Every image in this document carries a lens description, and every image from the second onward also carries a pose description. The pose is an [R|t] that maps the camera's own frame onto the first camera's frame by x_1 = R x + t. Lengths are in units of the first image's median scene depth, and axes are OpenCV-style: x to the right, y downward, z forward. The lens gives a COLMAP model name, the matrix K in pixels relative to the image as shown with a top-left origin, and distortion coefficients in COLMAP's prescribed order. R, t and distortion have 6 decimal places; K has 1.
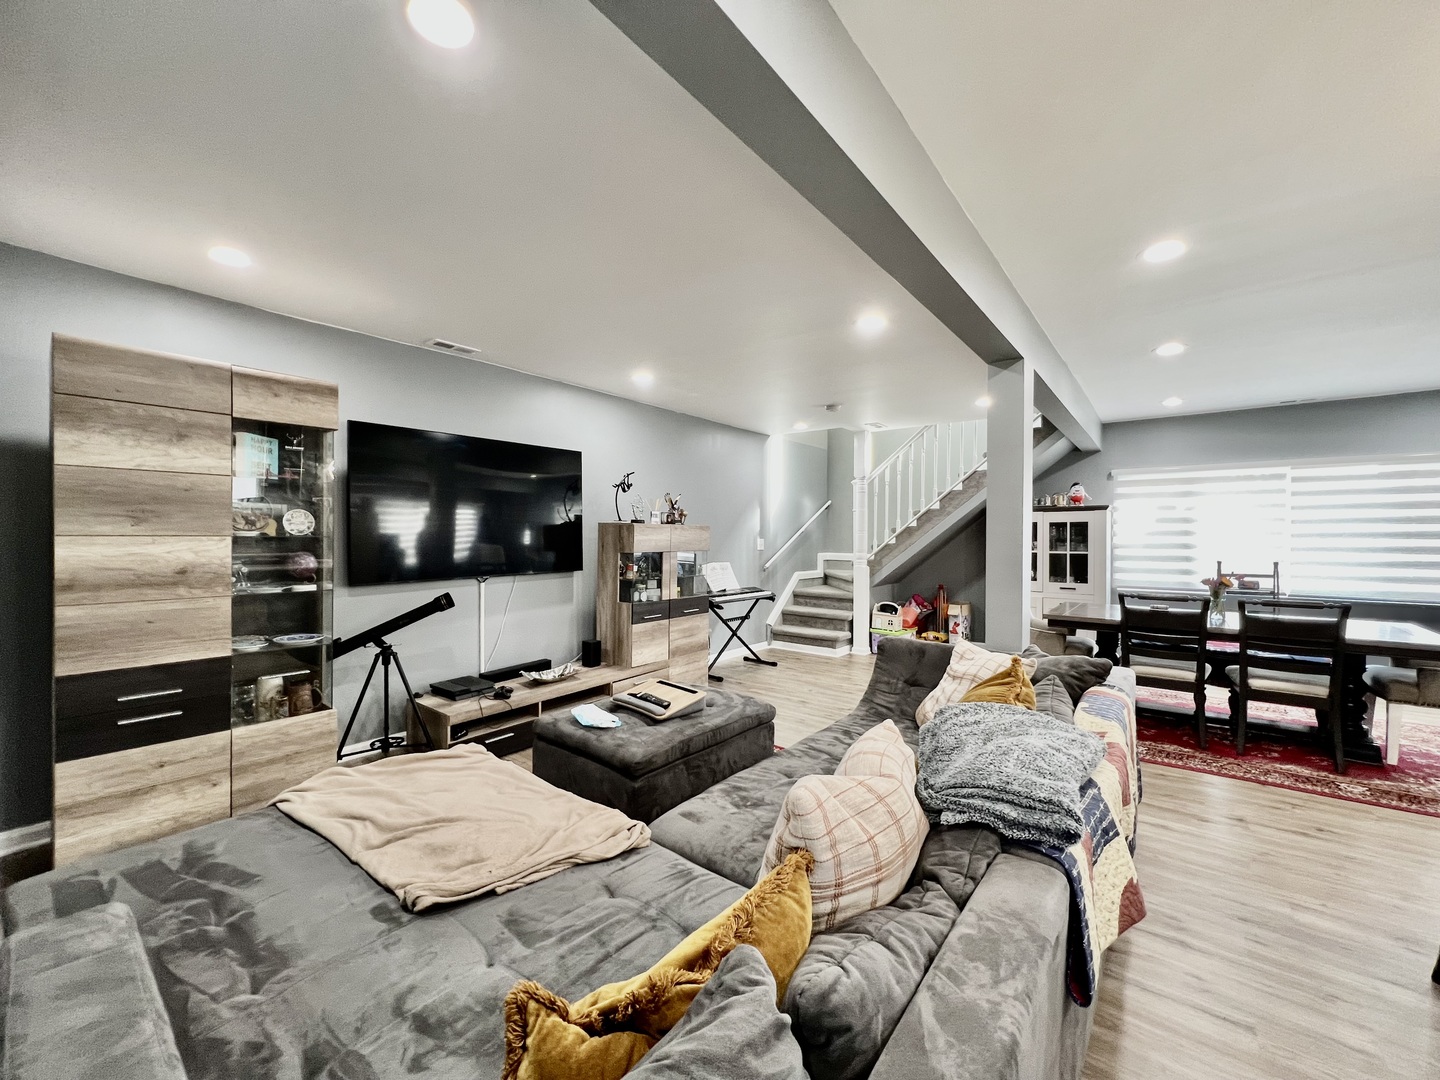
lens RADIAL K [[580.1, 0, 721.1], [0, 580.1, 539.9], [0, 0, 1]] dist [-0.002645, 0.000623]
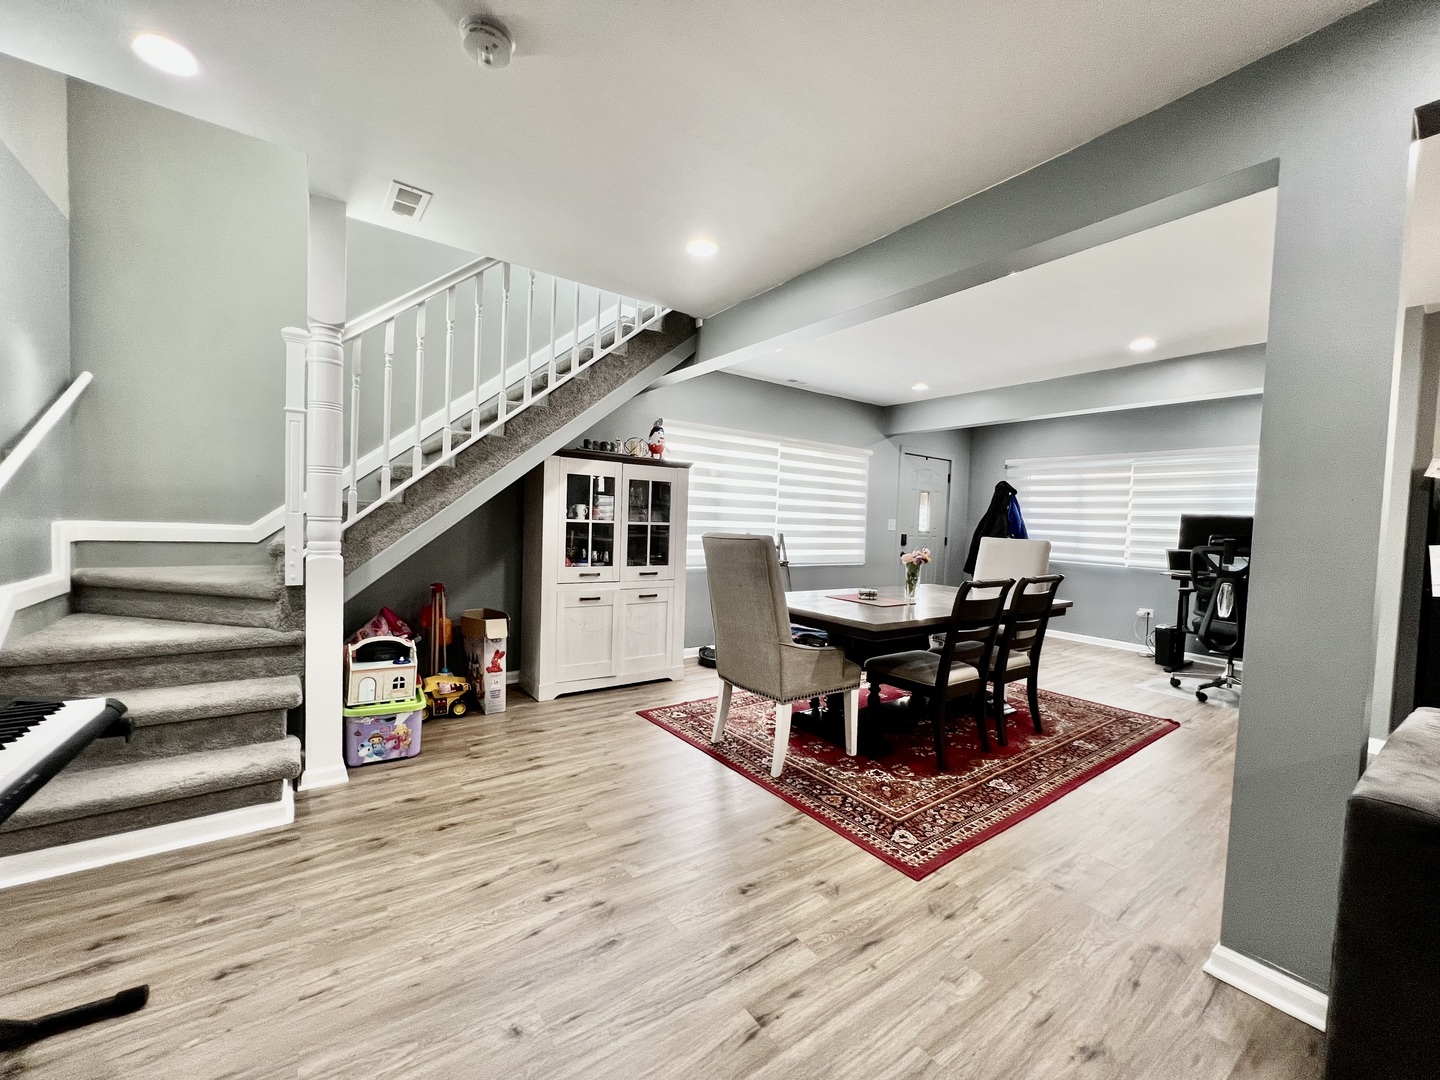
lens RADIAL K [[580.1, 0, 726.3], [0, 580.1, 536.7], [0, 0, 1]] dist [-0.002645, 0.000623]
pose [[0.268672, -0.024423, 0.962922, -0.064949], [-0.030121, 0.998977, 0.033742, 0.011184], [-0.962761, -0.038070, 0.267661, 0.708527]]
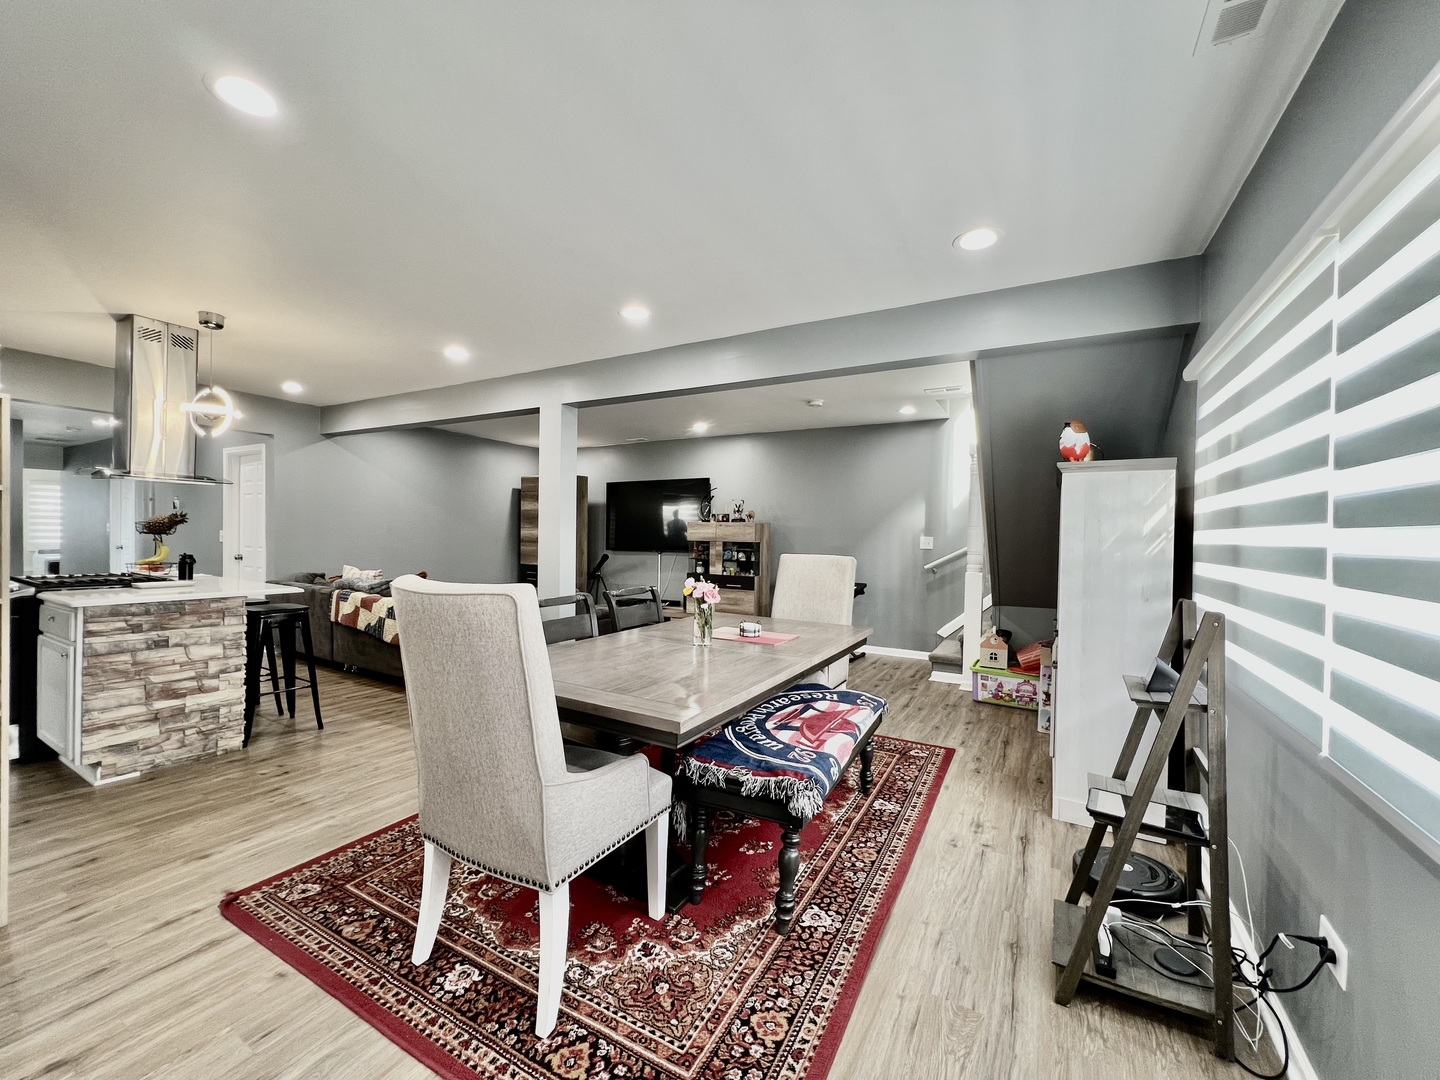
lens RADIAL K [[580.1, 0, 721.7], [0, 580.1, 537.2], [0, 0, 1]] dist [-0.002645, 0.000623]
pose [[-0.144579, -0.006964, 0.989469, 0.124725], [-0.002590, 0.999974, 0.006659, 0.002949], [-0.989490, -0.001600, -0.144593, 0.714509]]
